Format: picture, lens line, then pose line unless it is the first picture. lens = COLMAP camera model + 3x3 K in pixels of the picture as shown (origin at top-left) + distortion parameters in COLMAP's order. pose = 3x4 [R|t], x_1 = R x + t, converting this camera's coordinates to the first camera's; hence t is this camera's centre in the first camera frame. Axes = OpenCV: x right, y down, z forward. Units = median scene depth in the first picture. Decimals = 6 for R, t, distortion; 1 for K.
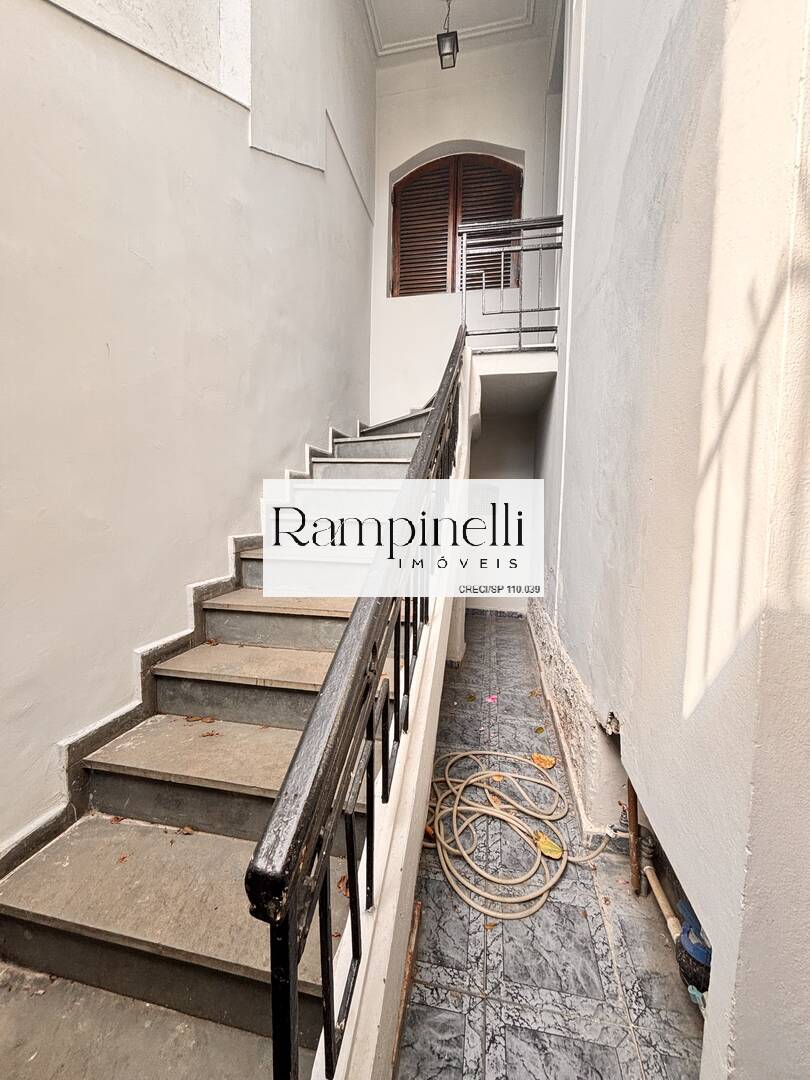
lens RADIAL K [[437.4, 0, 407.0], [0, 437.4, 538.8], [0, 0, 1]] dist [0.007740, -0.002253]
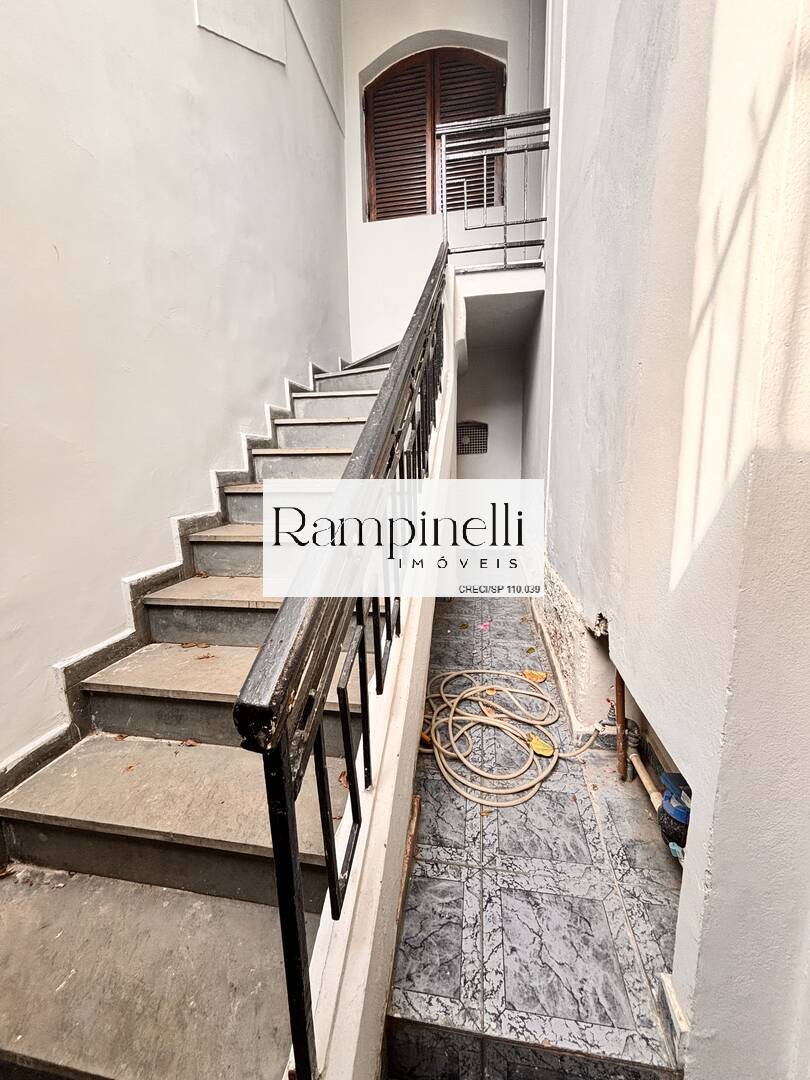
lens RADIAL K [[437.4, 0, 406.7], [0, 437.4, 539.6], [0, 0, 1]] dist [0.007740, -0.002253]
pose [[0.998949, -0.043095, 0.015630, 0.009885], [0.041360, 0.994313, 0.098138, 0.107187], [-0.019771, -0.097389, 0.995050, 0.012674]]
